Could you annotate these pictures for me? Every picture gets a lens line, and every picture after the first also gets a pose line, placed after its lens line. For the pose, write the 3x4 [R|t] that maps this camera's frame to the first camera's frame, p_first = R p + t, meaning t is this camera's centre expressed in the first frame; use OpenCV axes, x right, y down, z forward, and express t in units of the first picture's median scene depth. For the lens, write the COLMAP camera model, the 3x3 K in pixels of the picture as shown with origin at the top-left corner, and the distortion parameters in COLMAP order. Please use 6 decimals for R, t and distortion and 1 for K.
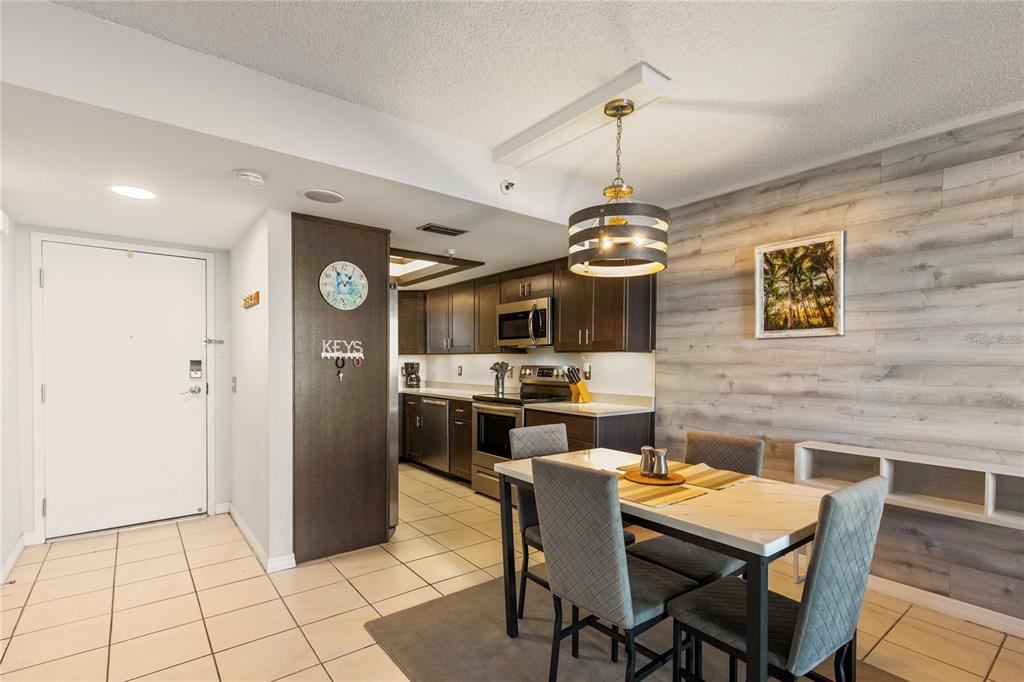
lens RADIAL K [[484.2, 0, 516.2], [0, 484.2, 369.4], [0, 0, 1]] dist [0.002660, 0.000216]
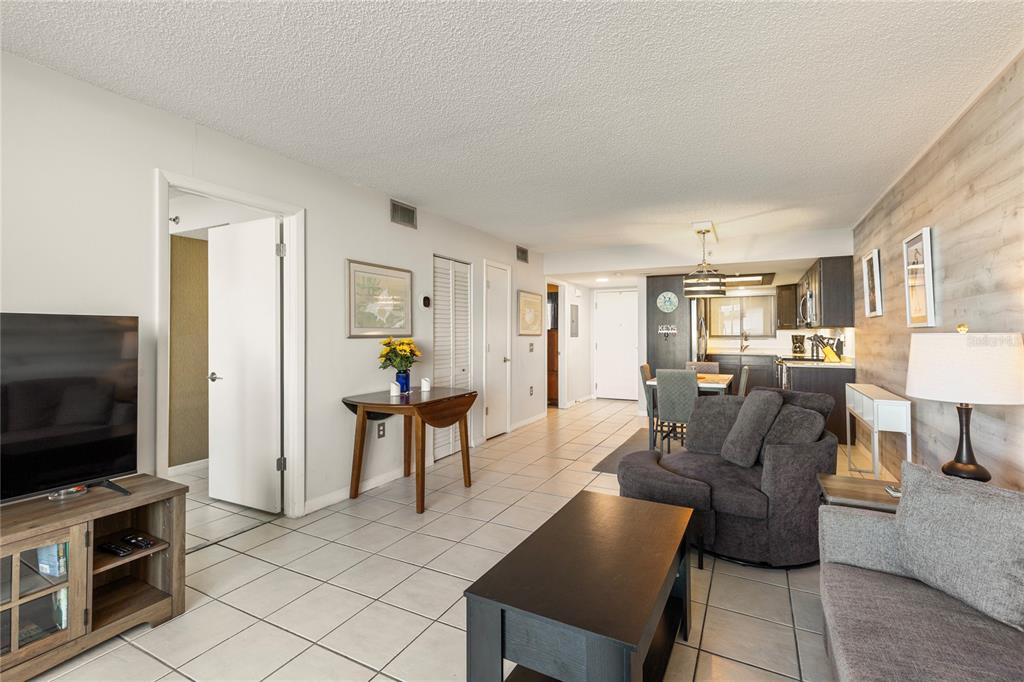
lens RADIAL K [[470.7, 0, 497.8], [0, 470.7, 325.7], [0, 0, 1]] dist [0.001125, 0.000084]
pose [[0.391039, -0.022301, -0.920104, 1.418828], [-0.011878, 0.999501, -0.029274, 0.018412], [0.920298, 0.022376, 0.390579, -0.645609]]
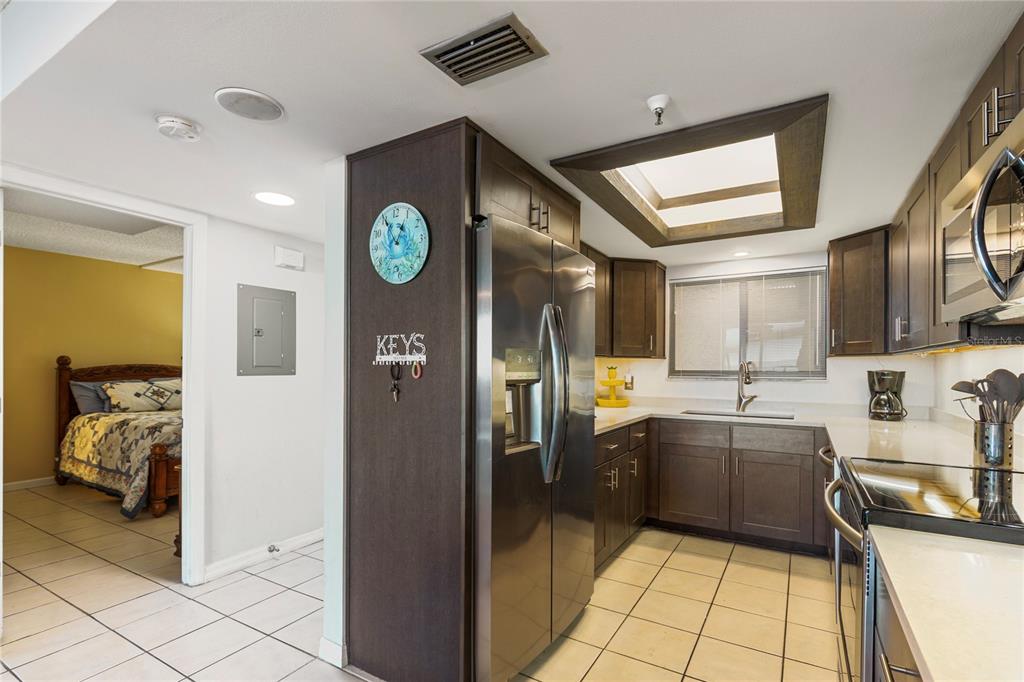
lens RADIAL K [[484.2, 0, 516.2], [0, 484.2, 369.4], [0, 0, 1]] dist [0.002660, 0.000216]
pose [[0.360715, 0.003493, -0.932670, 0.260688], [-0.016058, 0.999868, -0.002466, -0.016783], [0.932538, 0.015867, 0.360723, 0.919266]]
